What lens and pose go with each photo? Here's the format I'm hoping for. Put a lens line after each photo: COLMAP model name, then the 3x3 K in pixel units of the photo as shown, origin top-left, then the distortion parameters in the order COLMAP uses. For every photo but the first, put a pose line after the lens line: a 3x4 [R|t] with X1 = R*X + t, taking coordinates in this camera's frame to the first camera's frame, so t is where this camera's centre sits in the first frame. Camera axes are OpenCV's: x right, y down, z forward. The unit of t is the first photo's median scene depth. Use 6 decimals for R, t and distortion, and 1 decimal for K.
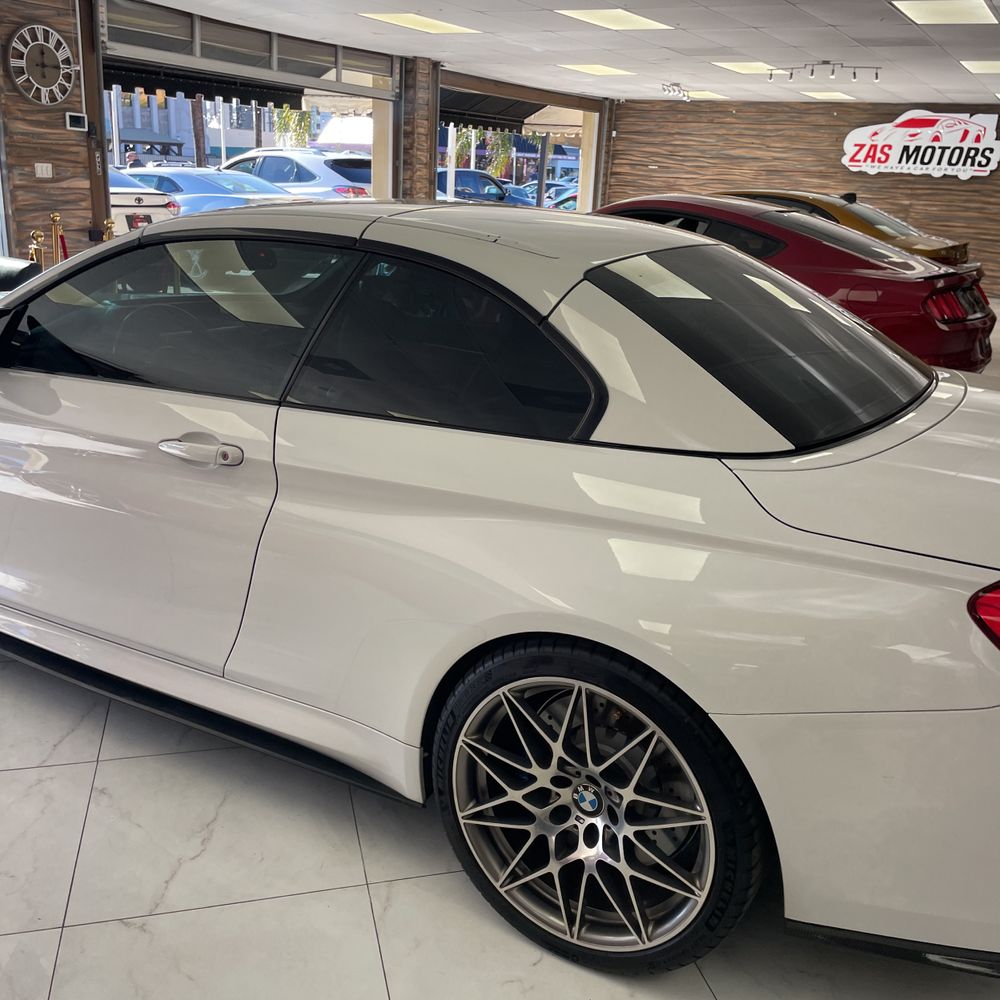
lens RADIAL K [[1031.4, 0, 522.6], [0, 1031.4, 478.3], [0, 0, 1]] dist [0.031409, 0.000000]
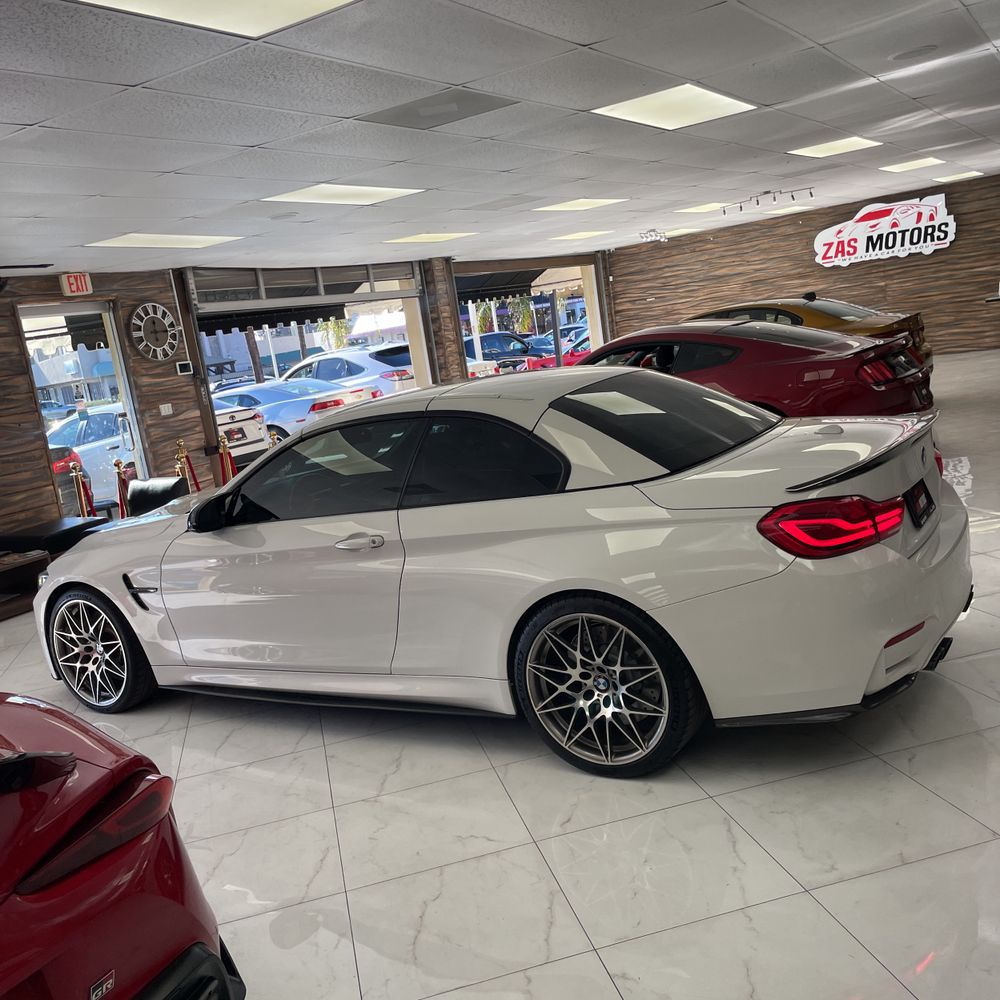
lens RADIAL K [[1031.4, 0, 504.8], [0, 1031.4, 509.1], [0, 0, 1]] dist [0.031409, 0.000000]
pose [[0.978970, -0.189717, -0.075002, 0.023719], [0.180384, 0.976717, -0.116125, 0.050302], [0.095286, 0.100153, 0.990399, -0.221881]]
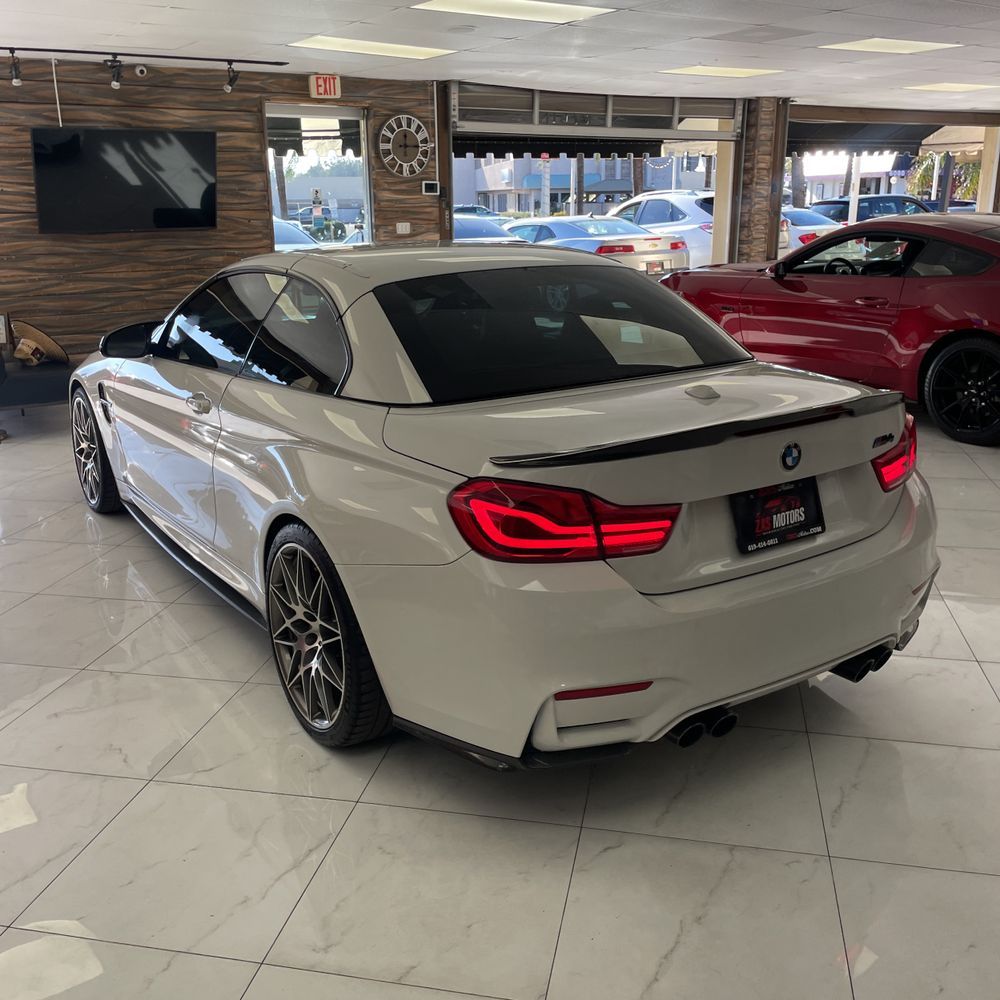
lens RADIAL K [[1031.4, 0, 493.7], [0, 1031.4, 501.4], [0, 0, 1]] dist [0.031409, 0.000000]
pose [[0.882684, 0.067846, -0.465044, 0.257608], [-0.073931, 0.997250, 0.005165, 0.024681], [0.464116, 0.029822, 0.885272, -0.062846]]
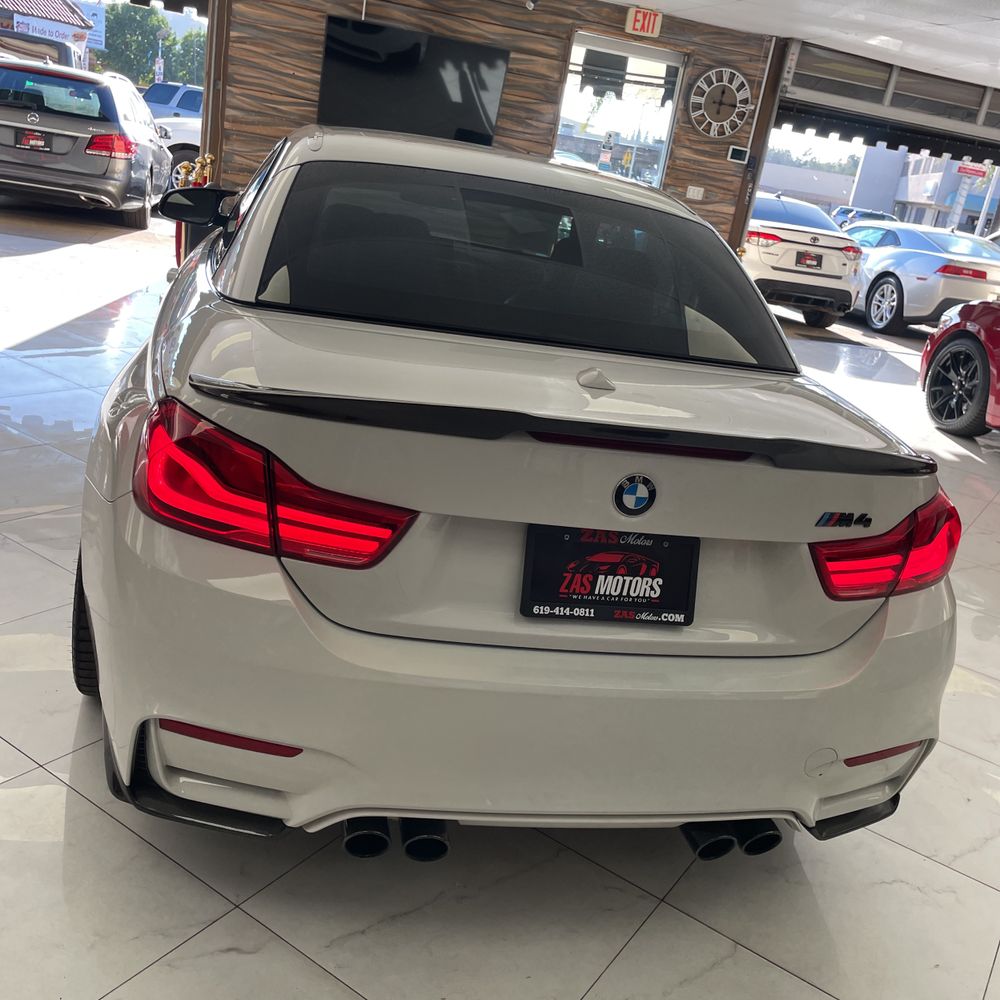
lens RADIAL K [[1031.4, 0, 512.5], [0, 1031.4, 493.0], [0, 0, 1]] dist [0.031409, 0.000000]
pose [[0.649345, 0.292166, -0.702133, 0.323041], [-0.336736, 0.938278, 0.079009, -0.004803], [0.681880, 0.185129, 0.707649, 0.110967]]
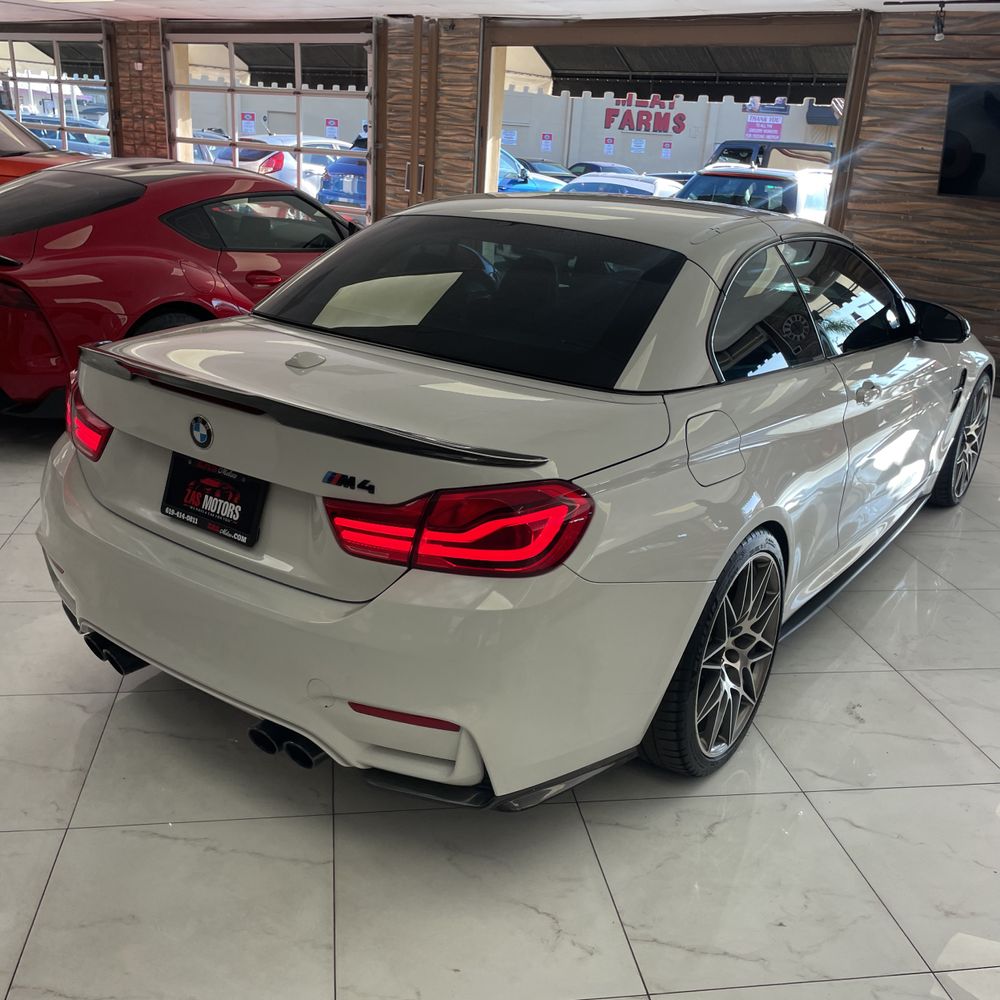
lens RADIAL K [[1031.4, 0, 489.8], [0, 1031.4, 501.4], [0, 0, 1]] dist [0.031409, 0.000000]
pose [[-0.127930, 0.273039, -0.953459, 0.463750], [-0.345587, 0.888835, 0.300902, -0.096692], [0.929625, 0.367998, -0.019350, 0.377379]]
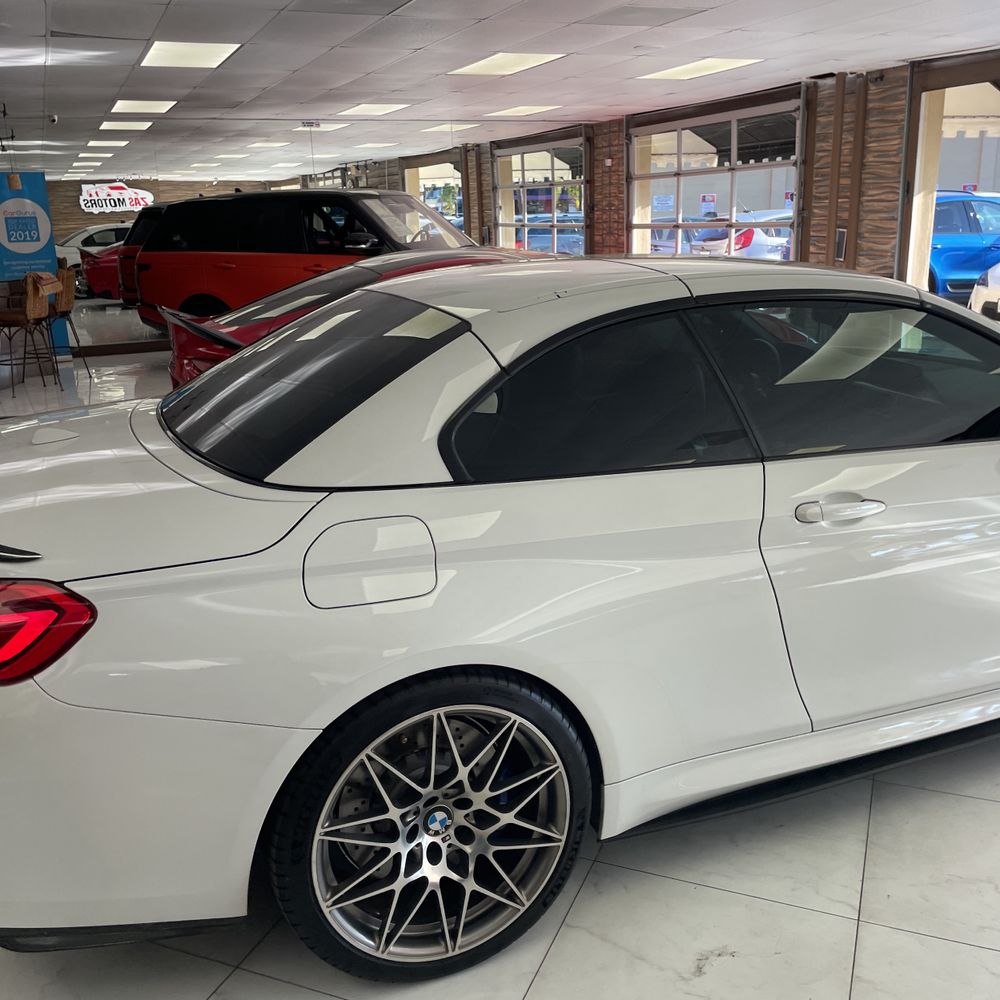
lens RADIAL K [[1031.4, 0, 498.7], [0, 1031.4, 489.7], [0, 0, 1]] dist [0.031409, 0.000000]
pose [[-0.622411, 0.172492, -0.763447, 0.316018], [-0.223569, 0.895593, 0.384617, -0.158703], [0.750080, 0.410073, -0.518863, 0.576782]]
